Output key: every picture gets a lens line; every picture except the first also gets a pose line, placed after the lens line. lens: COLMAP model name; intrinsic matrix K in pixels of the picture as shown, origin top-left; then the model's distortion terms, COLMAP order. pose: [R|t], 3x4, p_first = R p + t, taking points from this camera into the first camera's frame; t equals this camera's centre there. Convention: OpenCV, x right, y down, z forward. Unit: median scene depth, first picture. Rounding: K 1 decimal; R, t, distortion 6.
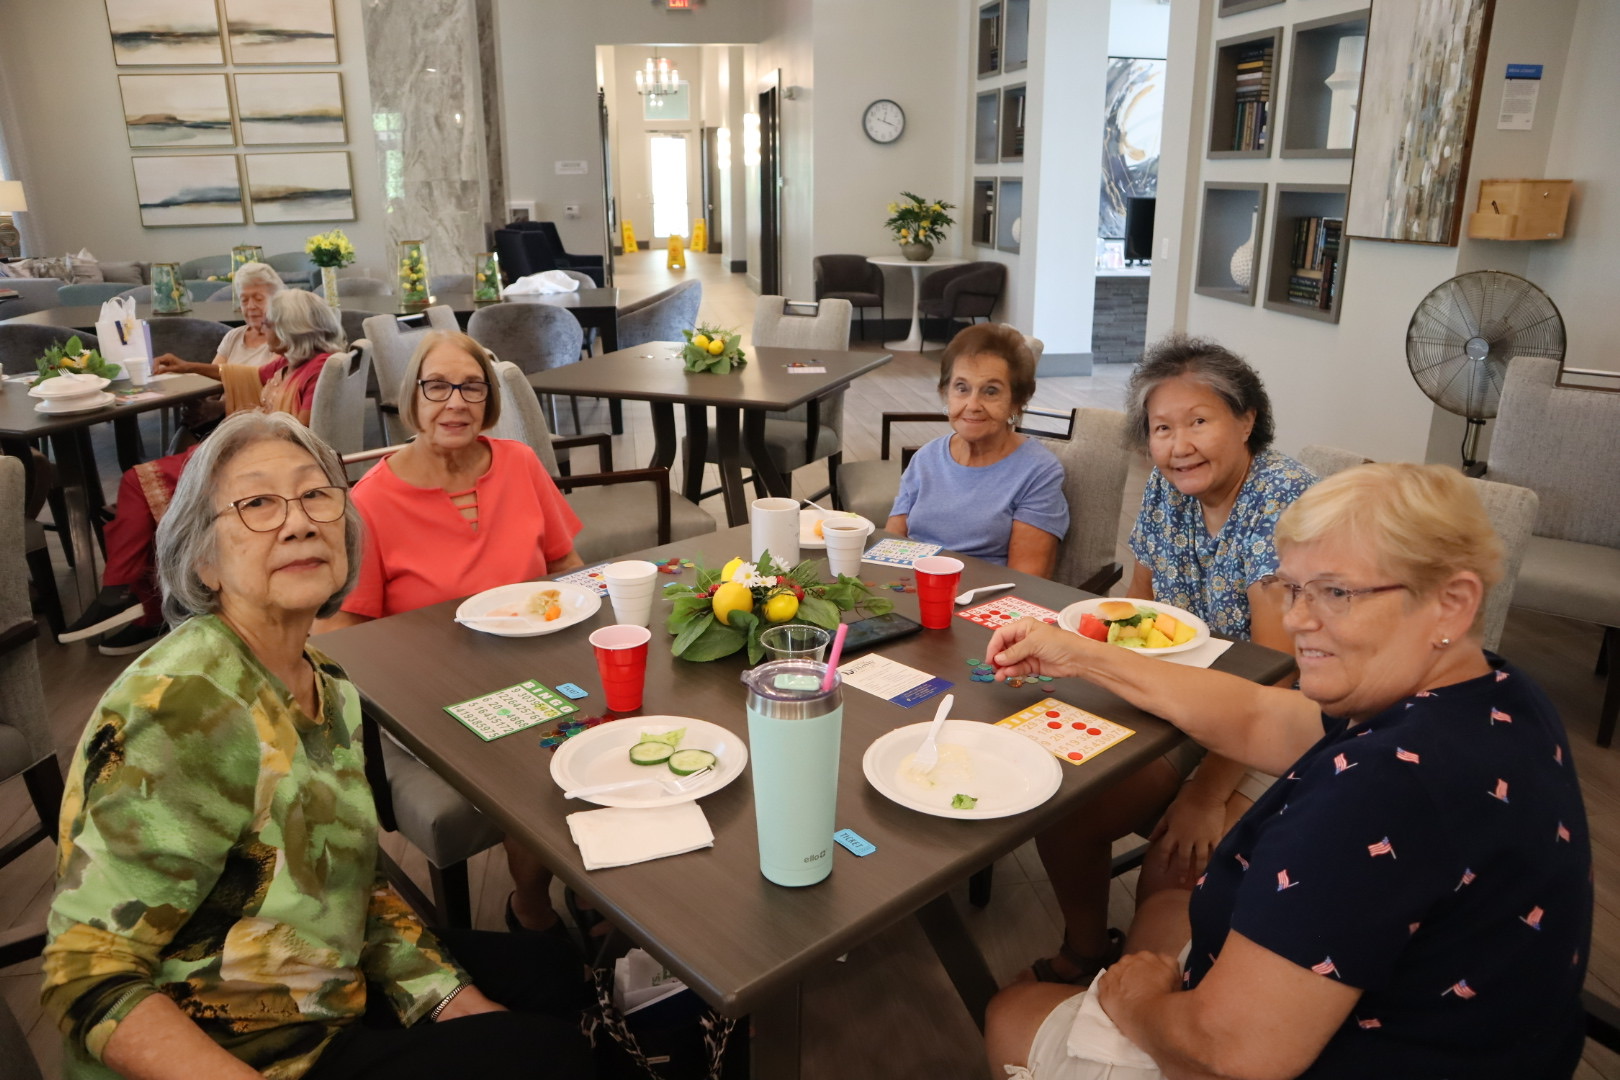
lens RADIAL K [[1125.4, 0, 805.5], [0, 1125.4, 550.0], [0, 0, 1]] dist [-0.093507, 0.068676]
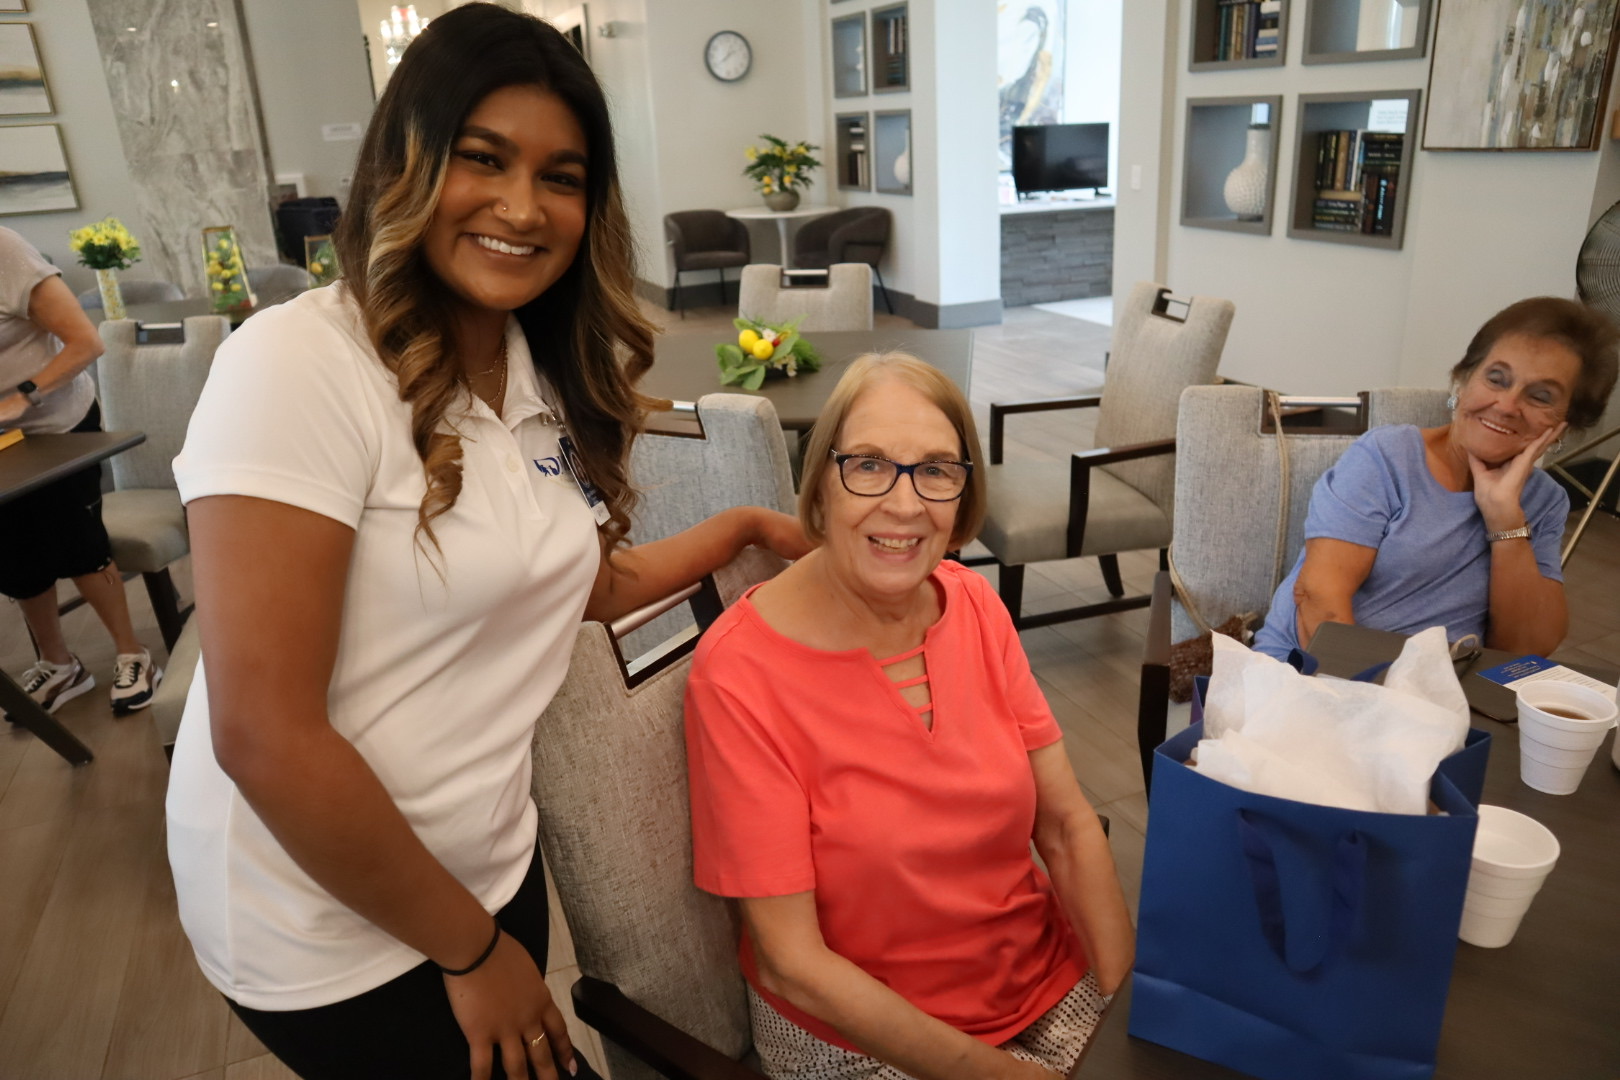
lens RADIAL K [[1125.4, 0, 814.8], [0, 1125.4, 551.6], [0, 0, 1]] dist [-0.093507, 0.068676]
pose [[0.972455, -0.124208, 0.197239, -0.093956], [0.115870, 0.991833, 0.053312, -0.034338], [-0.202250, -0.028989, 0.978905, 0.116327]]
